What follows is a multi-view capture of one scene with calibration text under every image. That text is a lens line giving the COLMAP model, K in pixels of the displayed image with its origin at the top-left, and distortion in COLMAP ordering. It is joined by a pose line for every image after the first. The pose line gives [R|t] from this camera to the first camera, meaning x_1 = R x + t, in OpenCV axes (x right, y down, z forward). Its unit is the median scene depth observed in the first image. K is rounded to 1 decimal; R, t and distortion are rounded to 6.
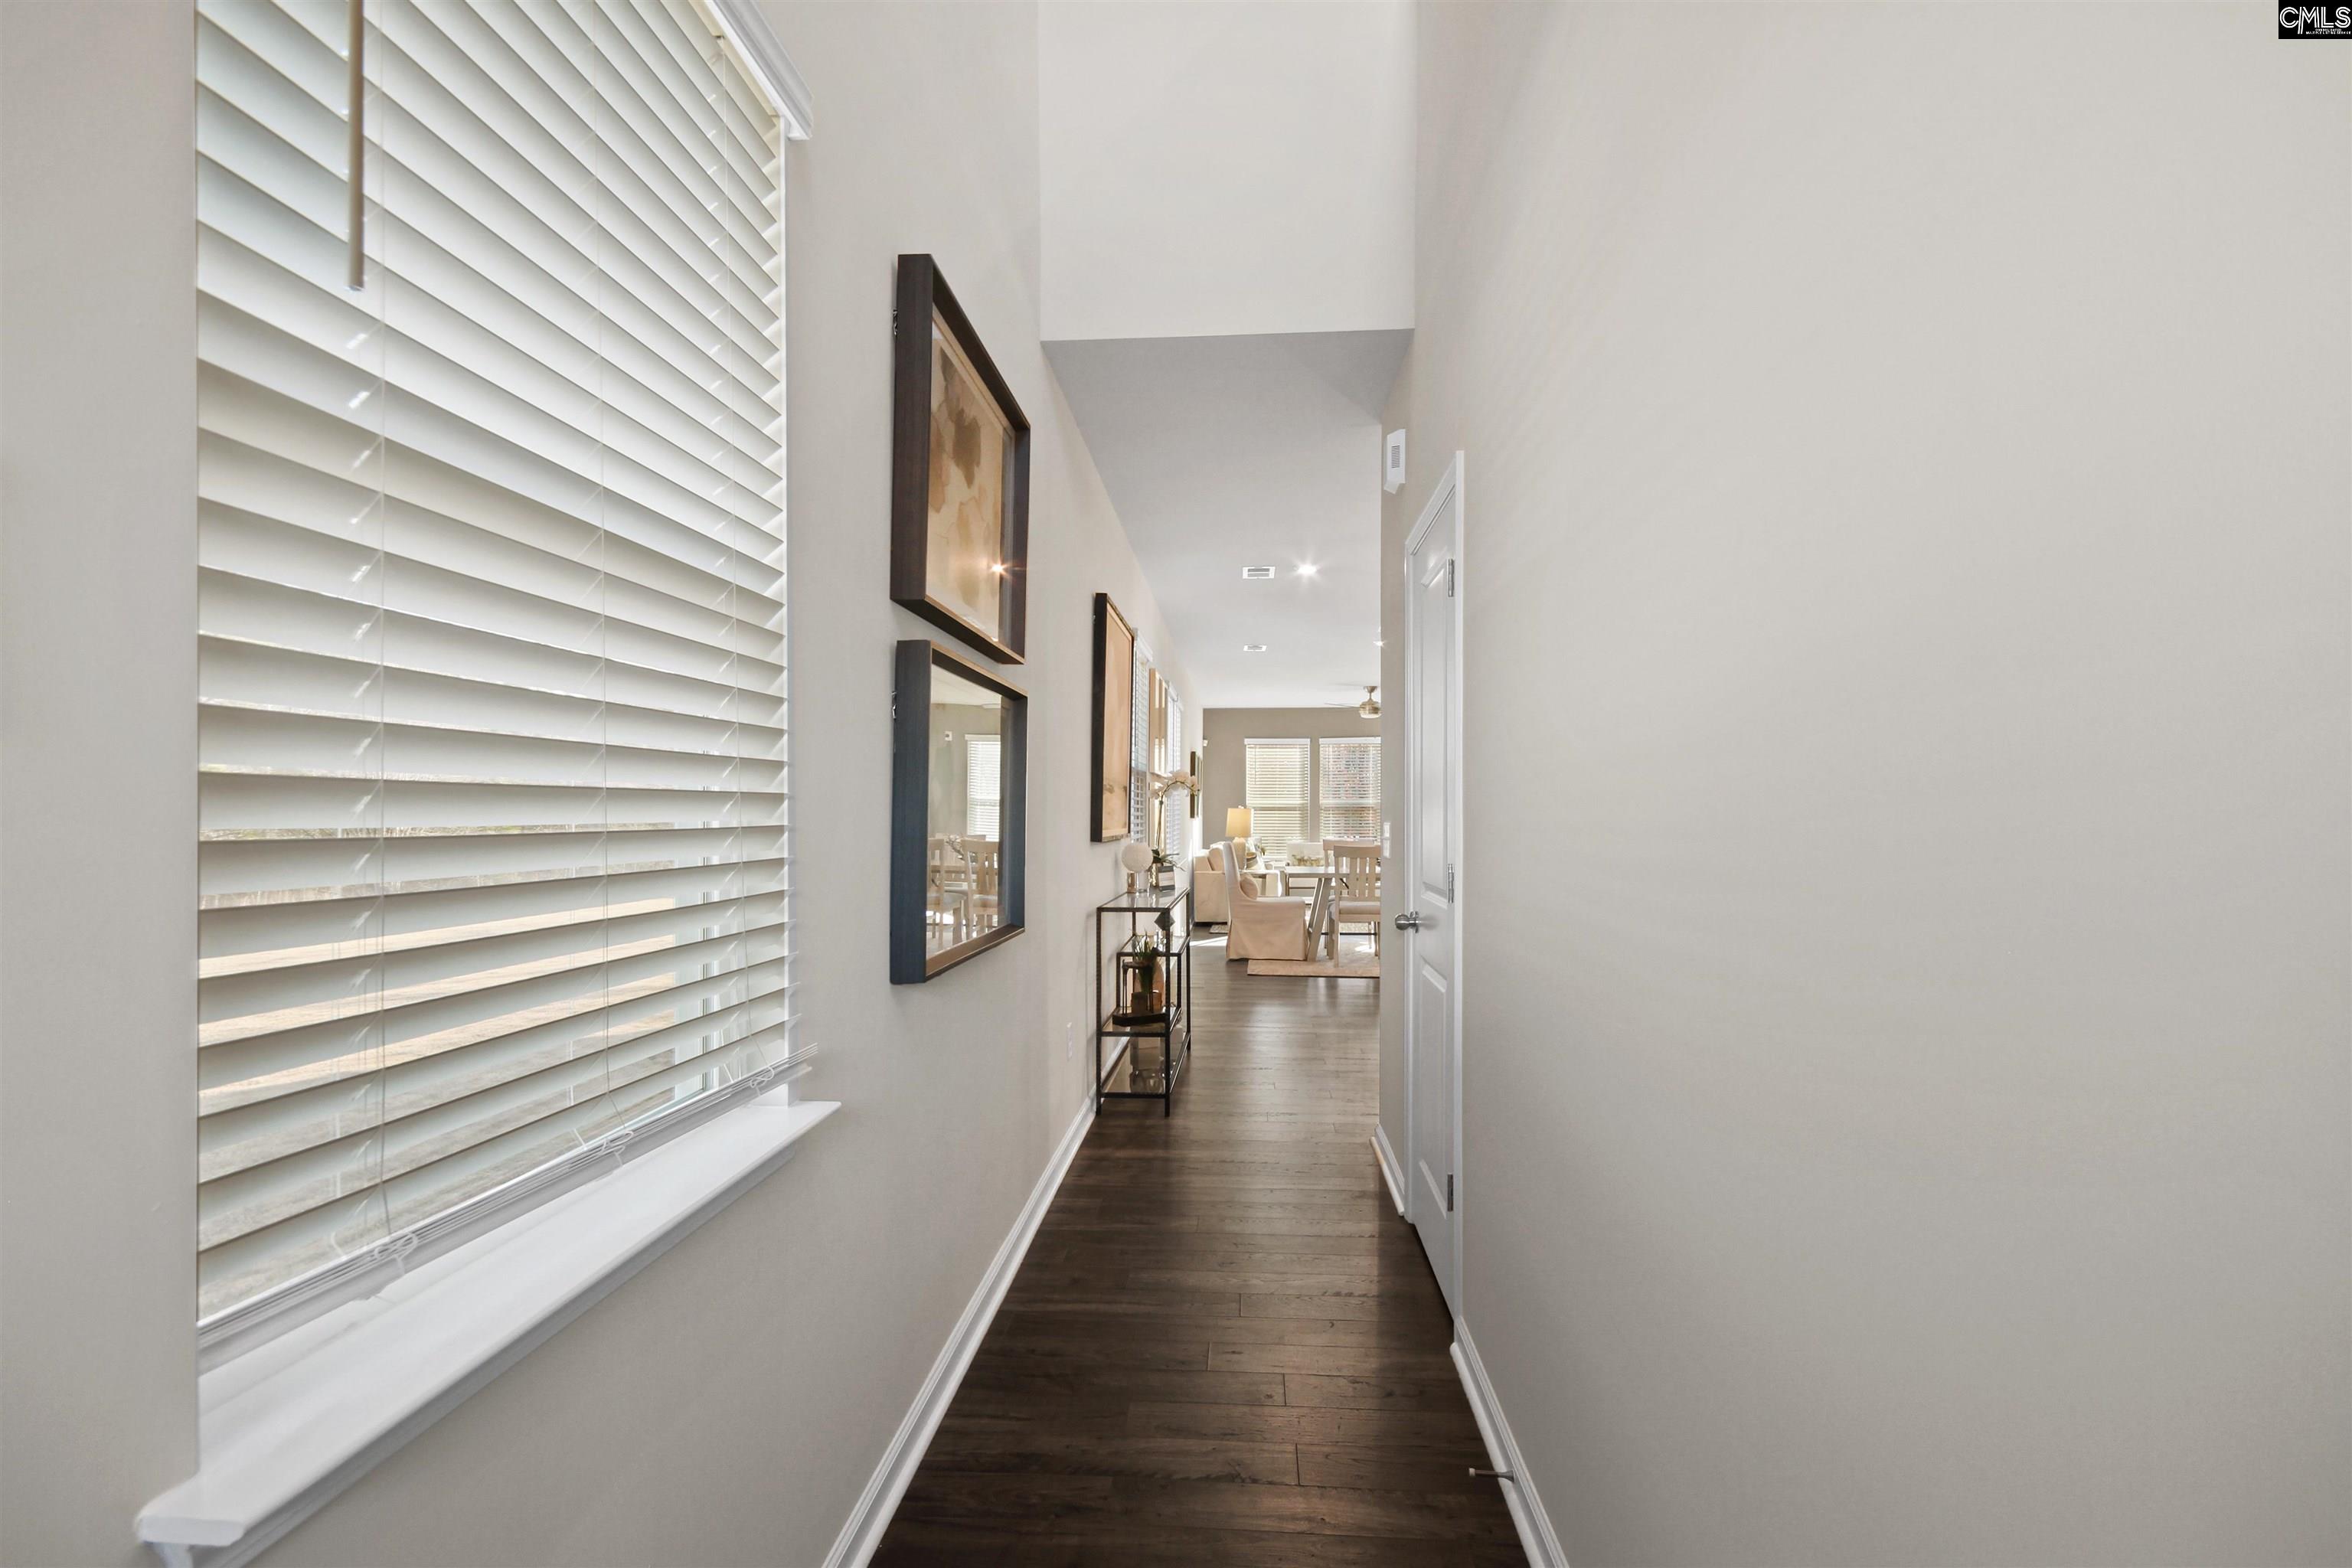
lens RADIAL K [[1086.1, 0, 1176.0], [0, 1086.1, 784.0], [0, 0, 1]] dist [-0.000660, -0.000125]
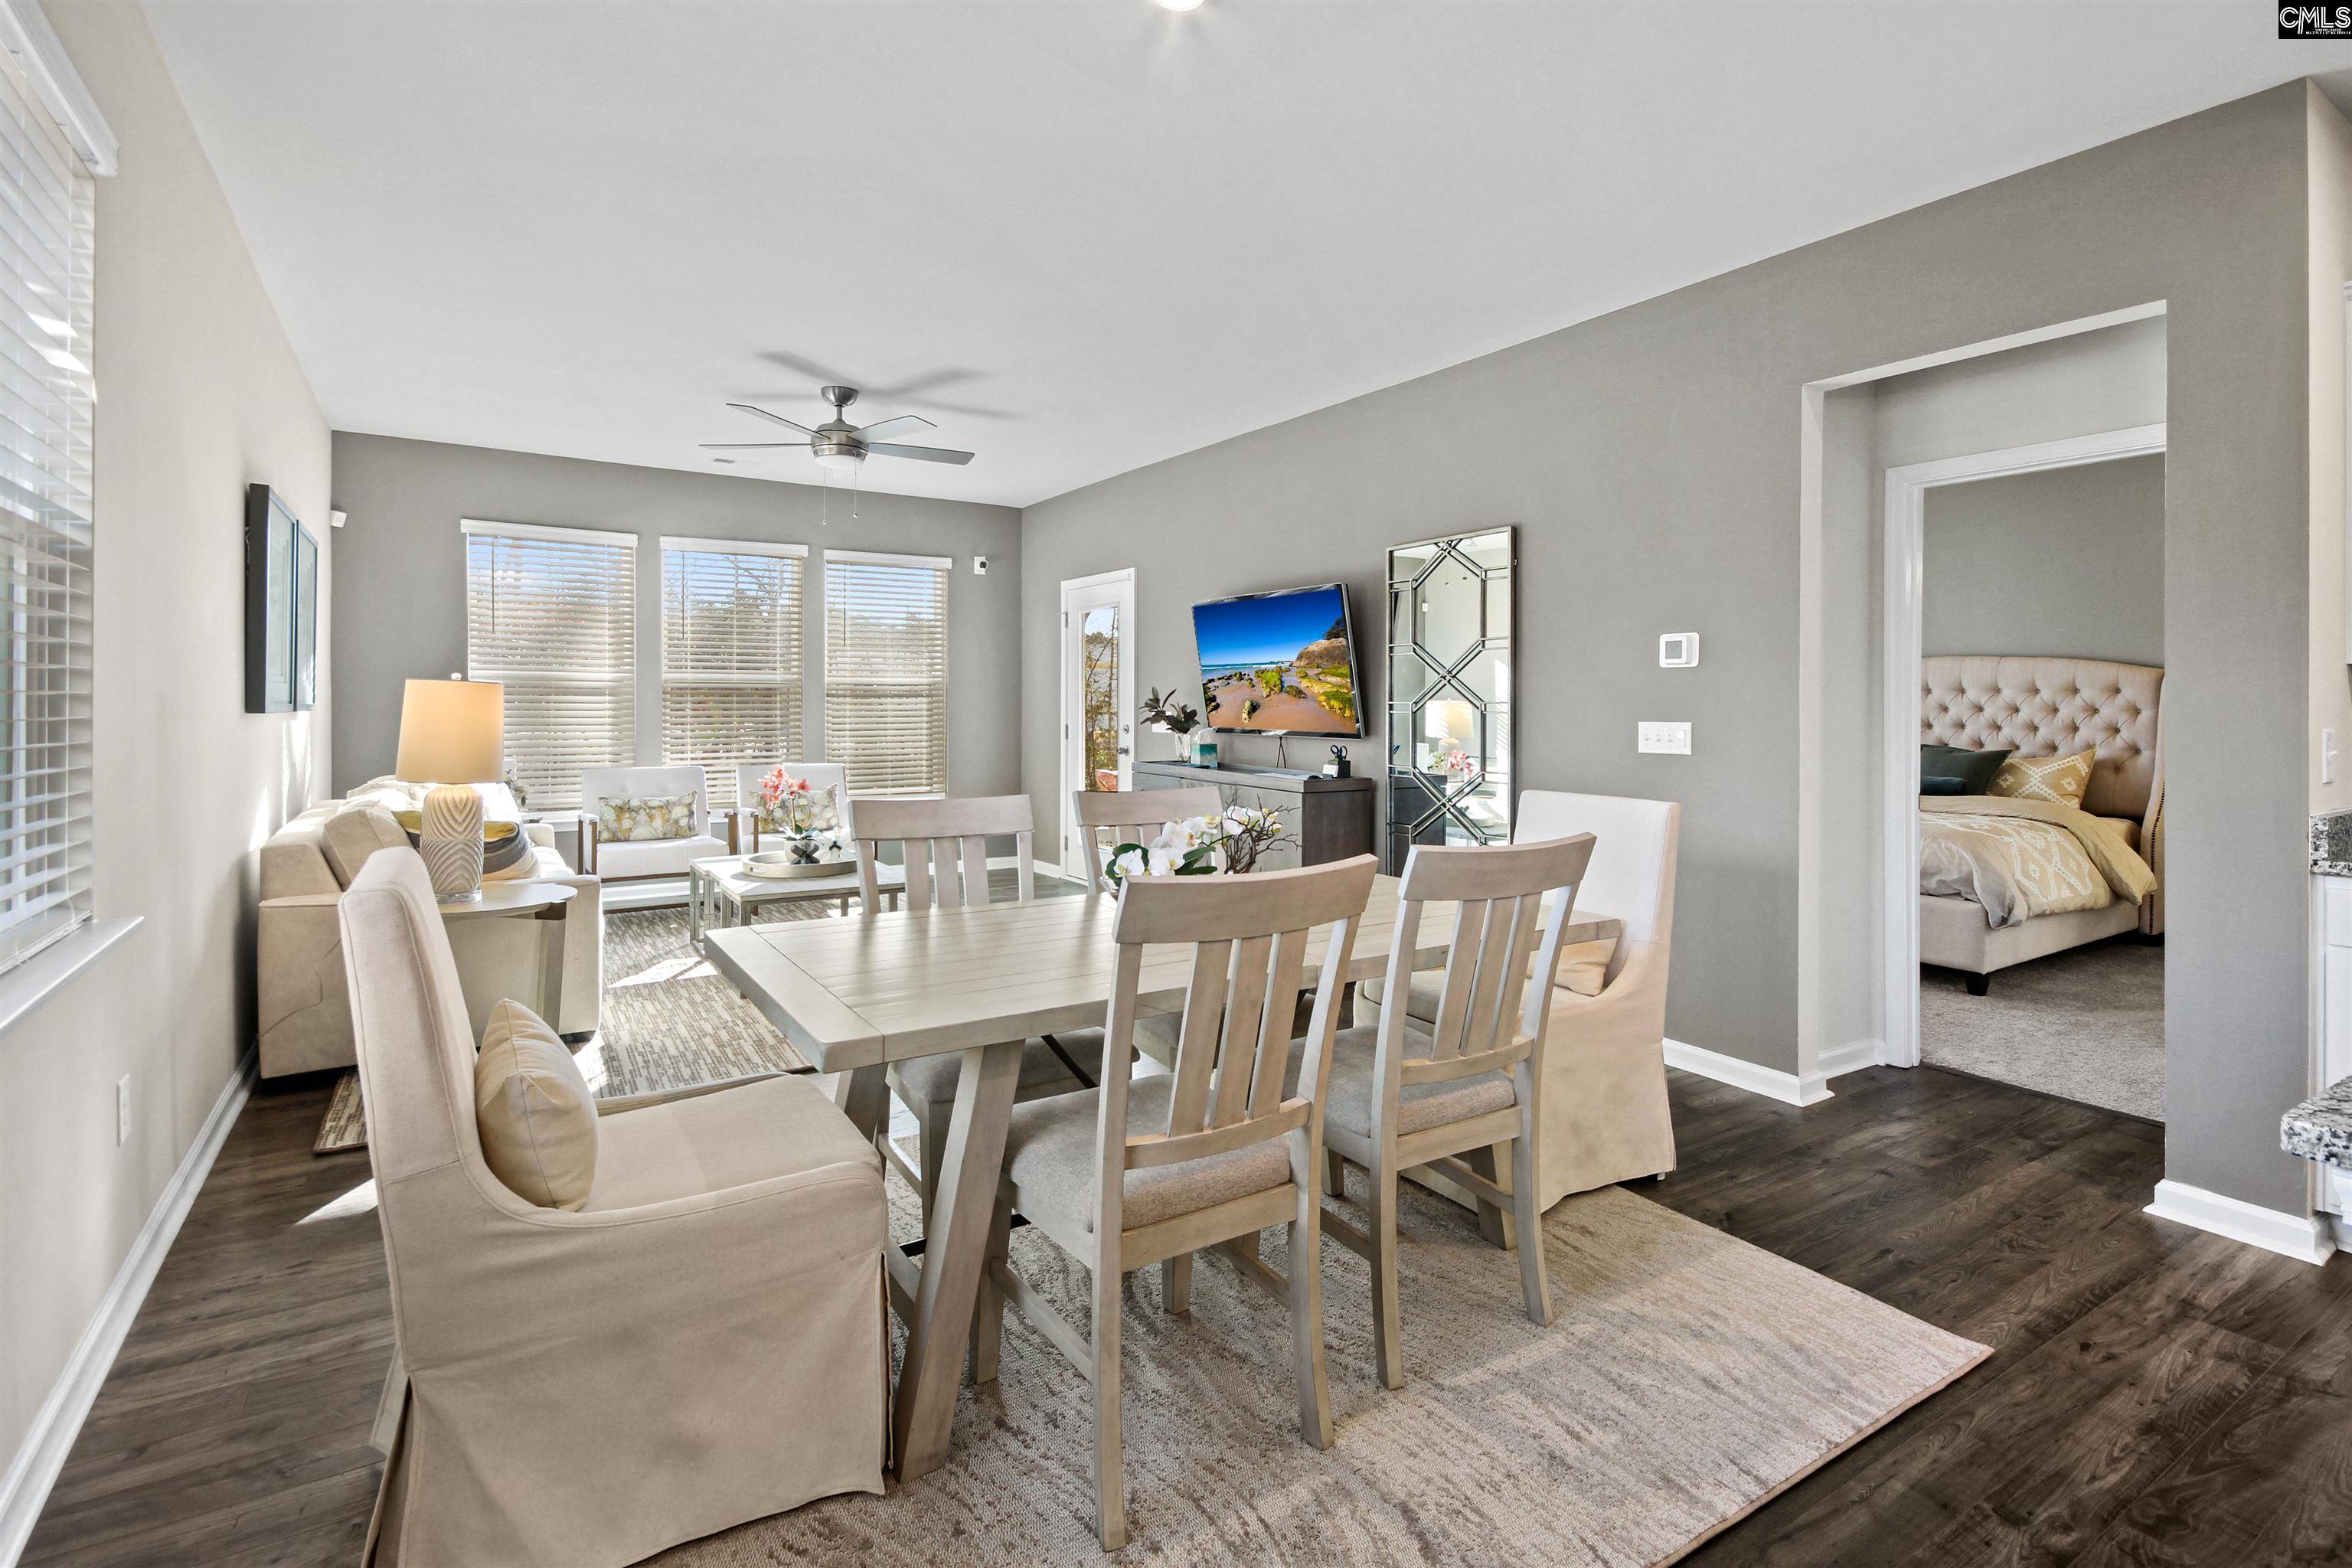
lens RADIAL K [[1123.7, 0, 1206.1], [0, 1123.7, 707.4], [0, 0, 1]] dist [0.002631, 0.000678]
pose [[0.790221, 0.000211, 0.612821, 0.030049], [-0.019631, 0.999495, 0.024969, 0.016247], [-0.612507, -0.031761, 0.789827, 0.584139]]
